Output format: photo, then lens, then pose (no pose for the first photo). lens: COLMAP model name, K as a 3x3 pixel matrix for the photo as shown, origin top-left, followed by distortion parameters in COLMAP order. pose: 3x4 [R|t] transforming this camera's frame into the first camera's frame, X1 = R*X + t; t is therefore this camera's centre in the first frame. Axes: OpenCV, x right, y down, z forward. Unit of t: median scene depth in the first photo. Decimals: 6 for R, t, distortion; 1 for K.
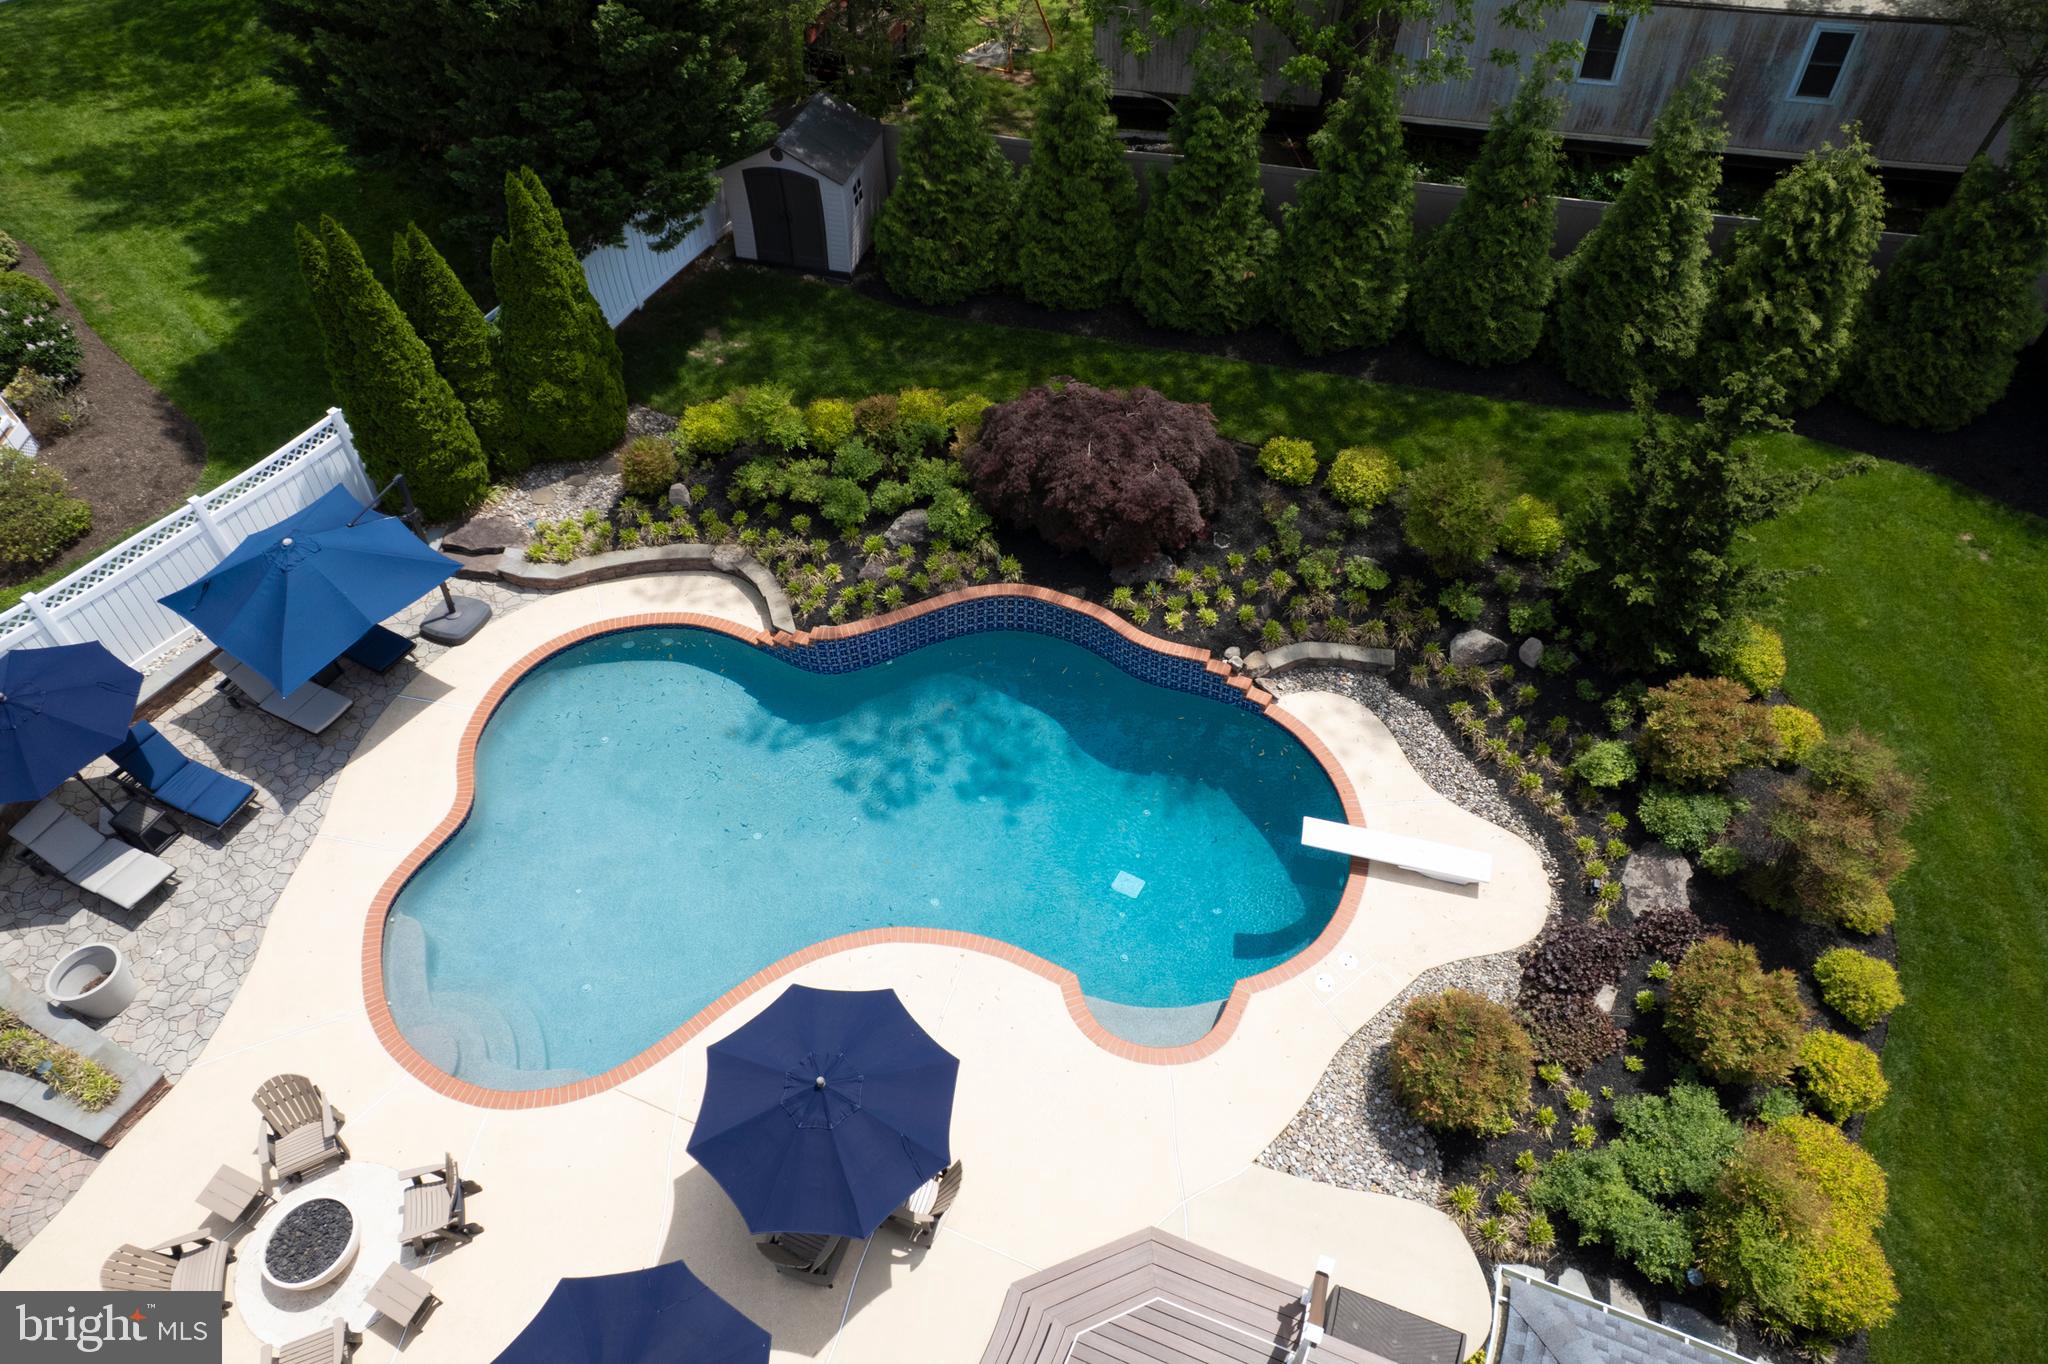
lens RADIAL K [[1310.7, 0, 1028.2], [0, 1310.7, 689.2], [0, 0, 1]] dist [-0.071538, 0.066691]
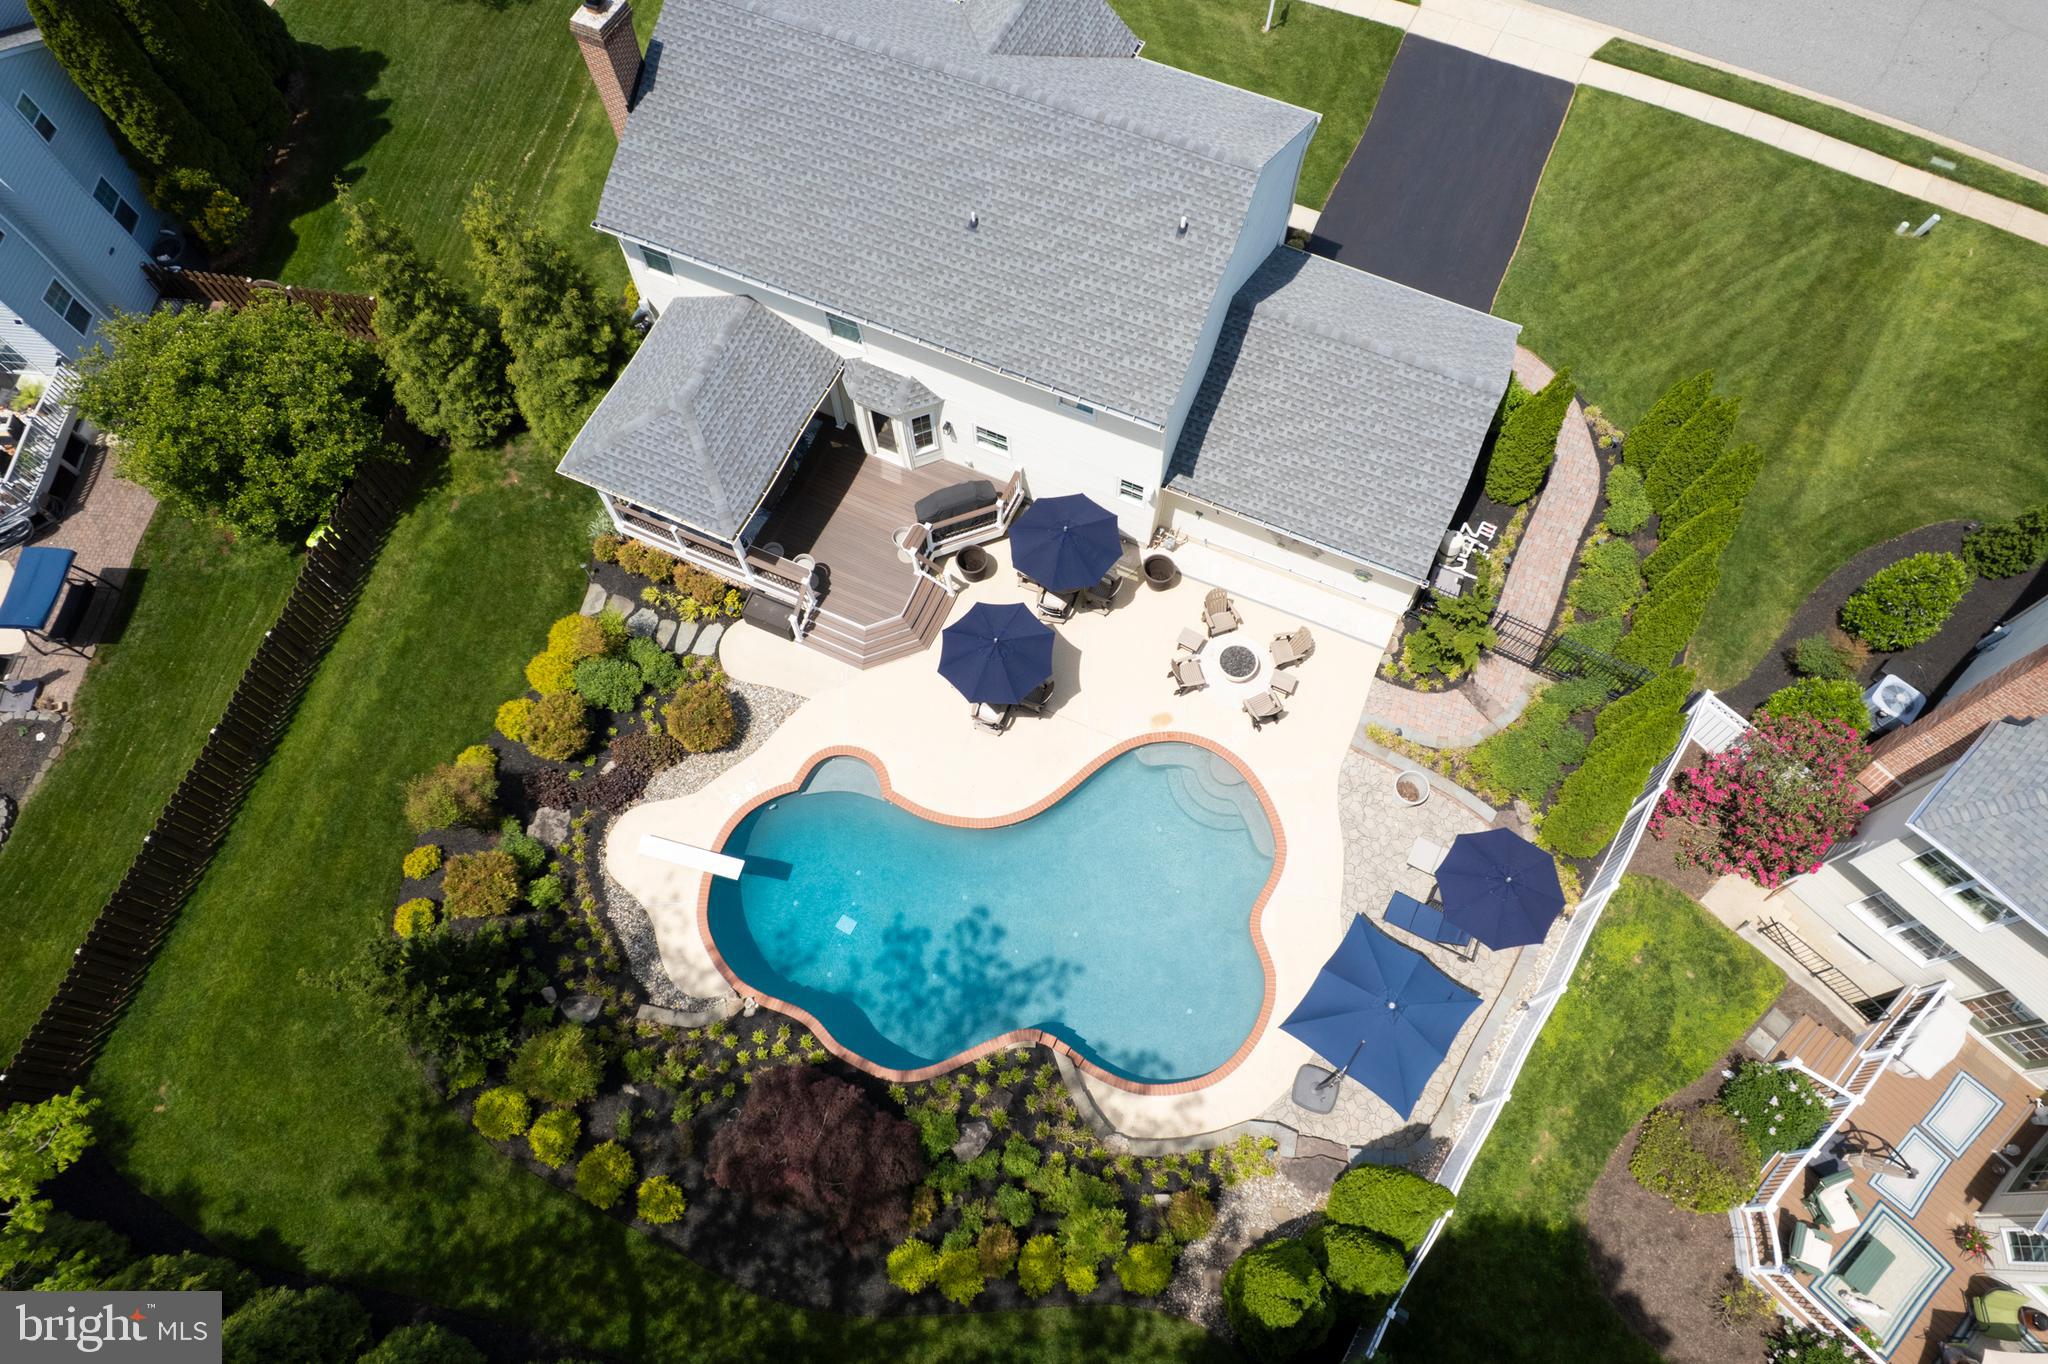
lens RADIAL K [[1310.7, 0, 1028.2], [0, 1310.7, 689.2], [0, 0, 1]] dist [-0.071538, 0.066691]
pose [[-0.999278, -0.026190, 0.027509, -0.194533], [0.035913, -0.415684, 0.908800, -1.257945], [-0.012367, 0.909132, 0.416325, 0.075582]]
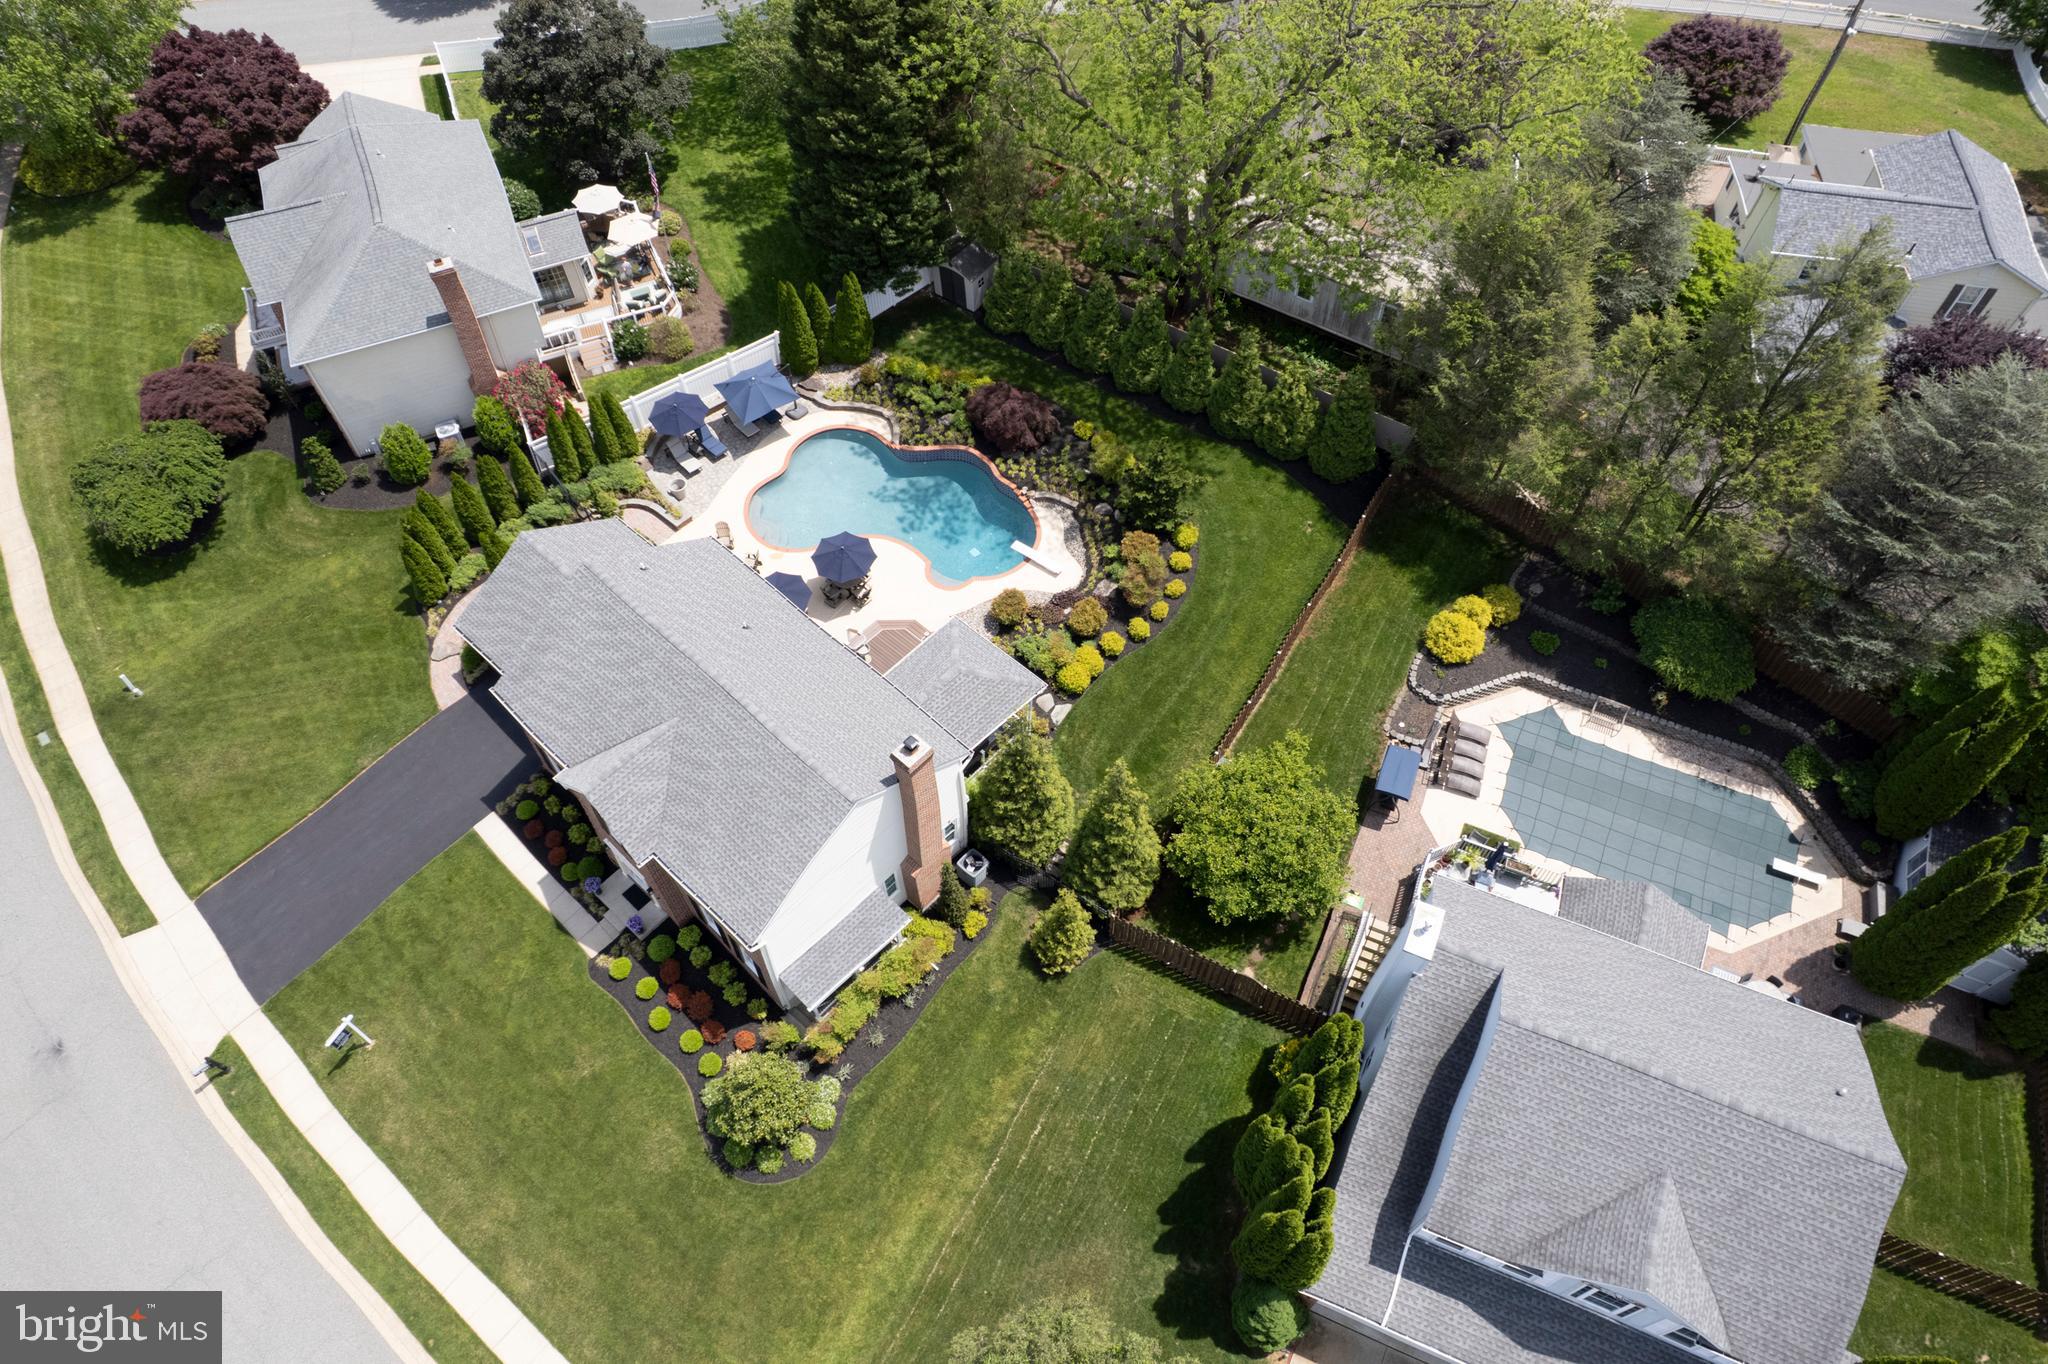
lens RADIAL K [[1310.7, 0, 1028.2], [0, 1310.7, 689.2], [0, 0, 1]] dist [-0.071538, 0.066691]
pose [[0.933654, 0.295810, -0.201954, 0.963776], [-0.268111, 0.951070, 0.153567, -0.056194], [0.237499, -0.089232, 0.967281, -2.074839]]
